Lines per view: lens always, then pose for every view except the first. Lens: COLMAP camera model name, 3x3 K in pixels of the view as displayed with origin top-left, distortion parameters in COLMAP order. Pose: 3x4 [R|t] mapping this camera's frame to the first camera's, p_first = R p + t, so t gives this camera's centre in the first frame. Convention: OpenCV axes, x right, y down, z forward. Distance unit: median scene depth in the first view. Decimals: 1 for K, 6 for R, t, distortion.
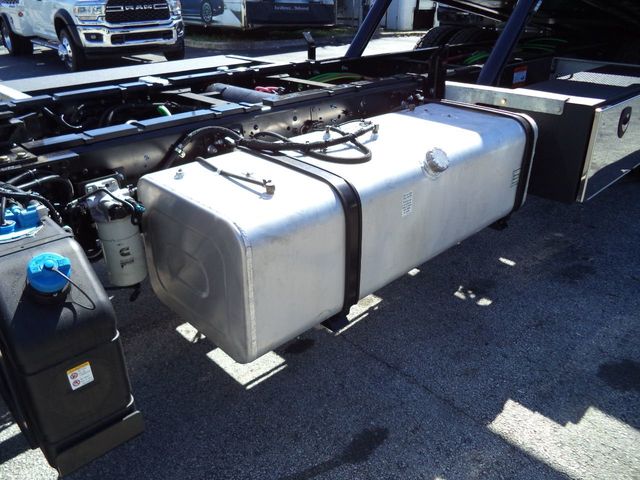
lens RADIAL K [[518.2, 0, 331.1], [0, 518.2, 239.1], [0, 0, 1]] dist [-0.032212, 0.001816]
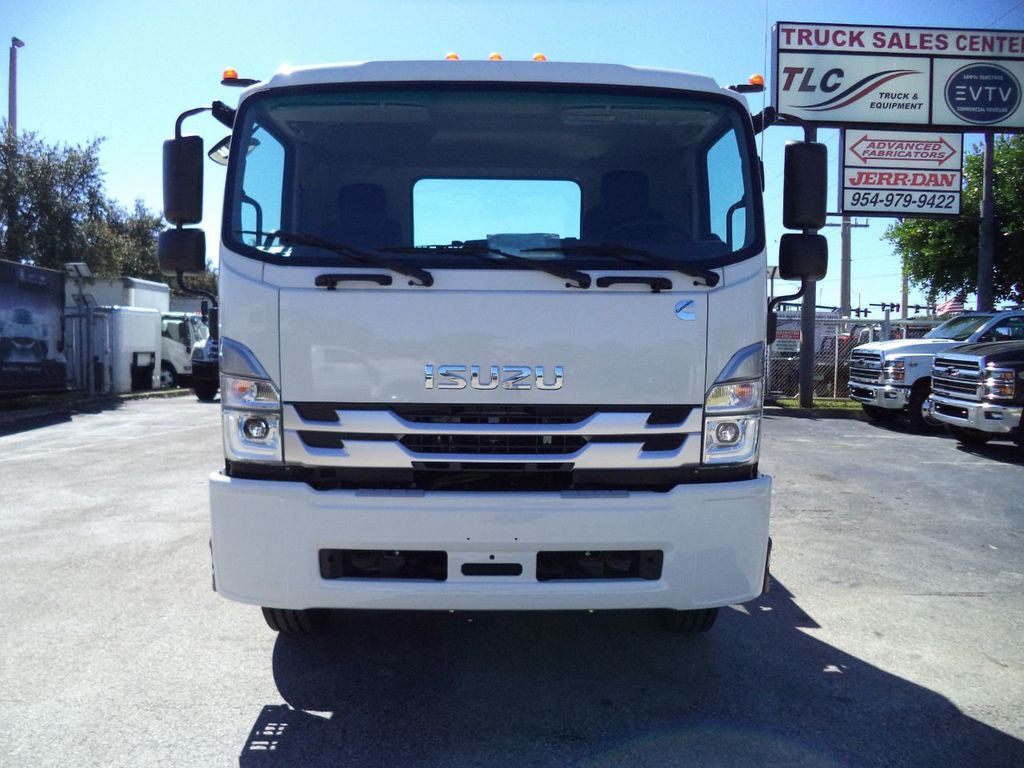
lens RADIAL K [[829.2, 0, 503.5], [0, 829.2, 405.1], [0, 0, 1]] dist [-0.032212, 0.001816]
pose [[0.694281, -0.054009, 0.717675, -0.593282], [0.310514, 0.922073, -0.231001, 0.102070], [-0.649272, 0.383228, 0.656949, -0.247565]]
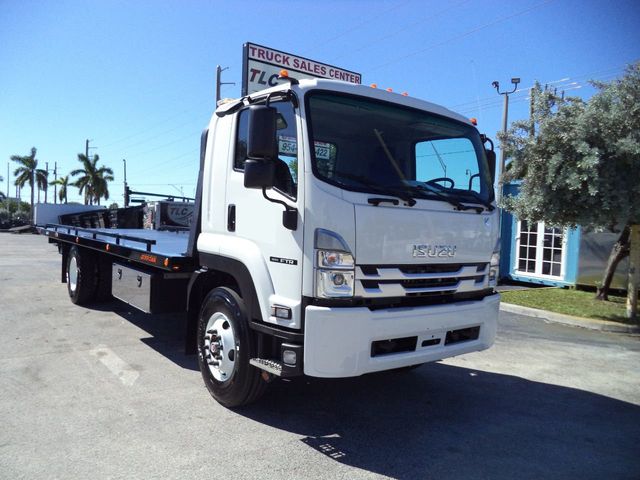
lens RADIAL K [[518.2, 0, 318.9], [0, 518.2, 254.0], [0, 0, 1]] dist [-0.032212, 0.001816]
pose [[0.137422, -0.052915, 0.989098, -0.817417], [0.402004, 0.915612, -0.006869, -0.027502], [-0.905267, 0.398566, 0.147097, 0.008883]]
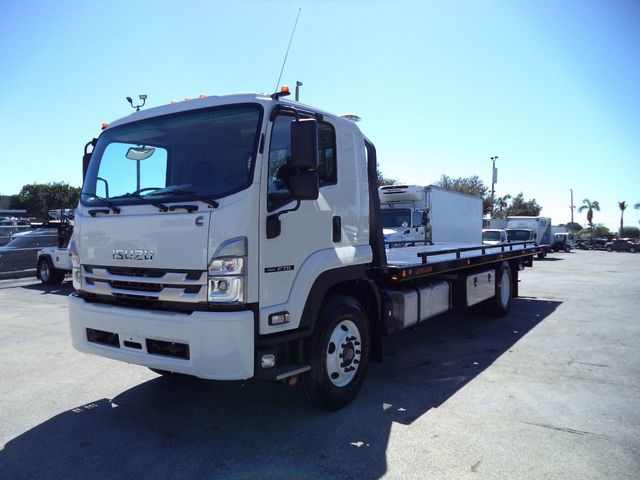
lens RADIAL K [[518.2, 0, 310.7], [0, 518.2, 250.4], [0, 0, 1]] dist [-0.032212, 0.001816]
pose [[0.979759, -0.012473, 0.199790, -0.277974], [0.093192, 0.911724, -0.400093, 0.209281], [-0.177163, 0.410613, 0.894433, -0.471546]]
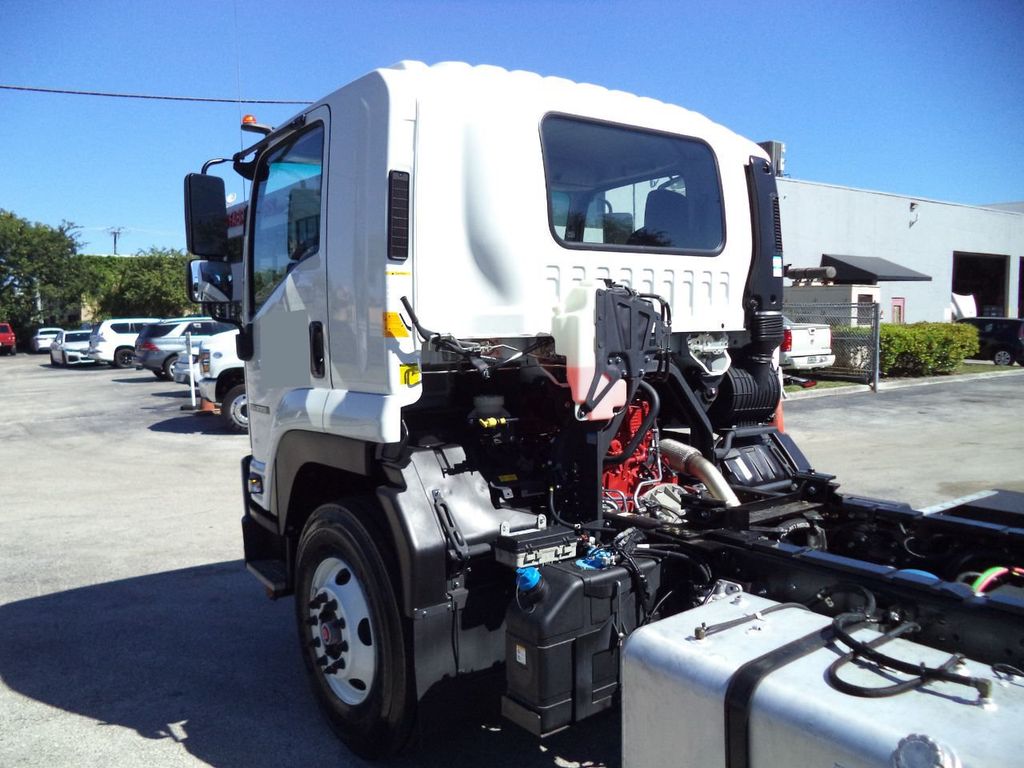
lens RADIAL K [[829.2, 0, 502.7], [0, 829.2, 373.3], [0, 0, 1]] dist [-0.032212, 0.001816]
pose [[-0.141968, 0.067341, -0.987578, 0.218503], [-0.418053, 0.900263, 0.121484, -0.087908], [0.897261, 0.430107, -0.099656, 0.097725]]
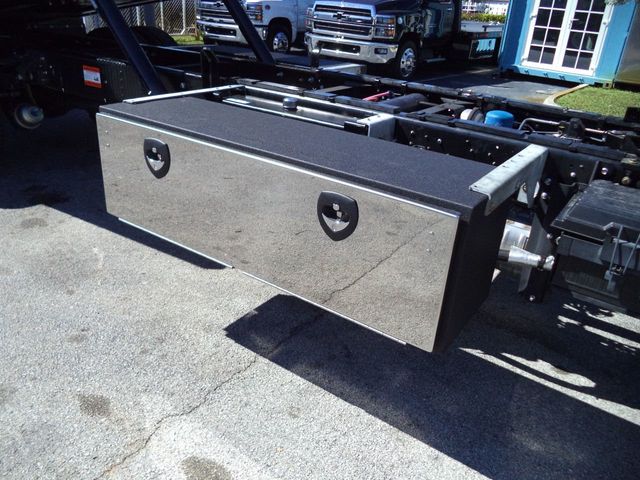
lens RADIAL K [[518.2, 0, 301.6], [0, 518.2, 238.0], [0, 0, 1]] dist [-0.032212, 0.001816]
pose [[-0.157519, -0.426969, 0.890441, -0.334687], [0.379376, 0.806339, 0.453753, -0.170761], [-0.911736, 0.409287, 0.034968, 0.344853]]
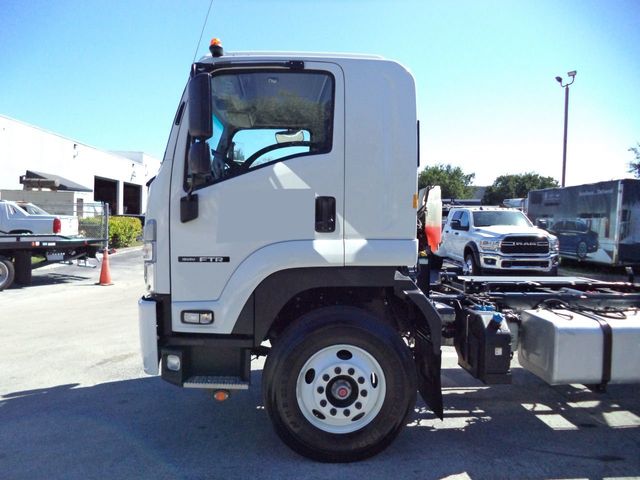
lens RADIAL K [[518.2, 0, 323.4], [0, 518.2, 225.0], [0, 0, 1]] dist [-0.032212, 0.001816]
pose [[0.765518, 0.027709, -0.642817, 0.093415], [-0.305475, 0.894944, -0.325207, 0.115100], [0.566275, 0.445317, 0.693560, -0.281365]]
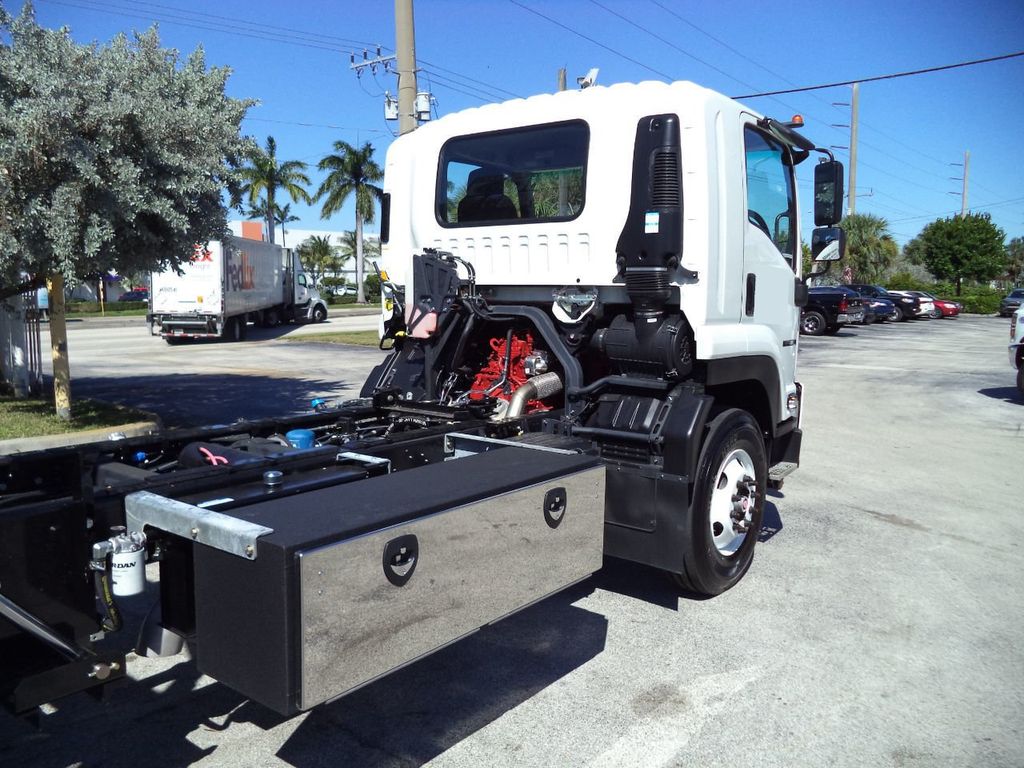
lens RADIAL K [[829.2, 0, 520.7], [0, 829.2, 388.0], [0, 0, 1]] dist [-0.032212, 0.001816]
pose [[-0.991009, 0.010866, -0.133351, -0.127788], [-0.063235, 0.840309, 0.538408, -0.315203], [0.117906, 0.541999, -0.832067, 0.586787]]
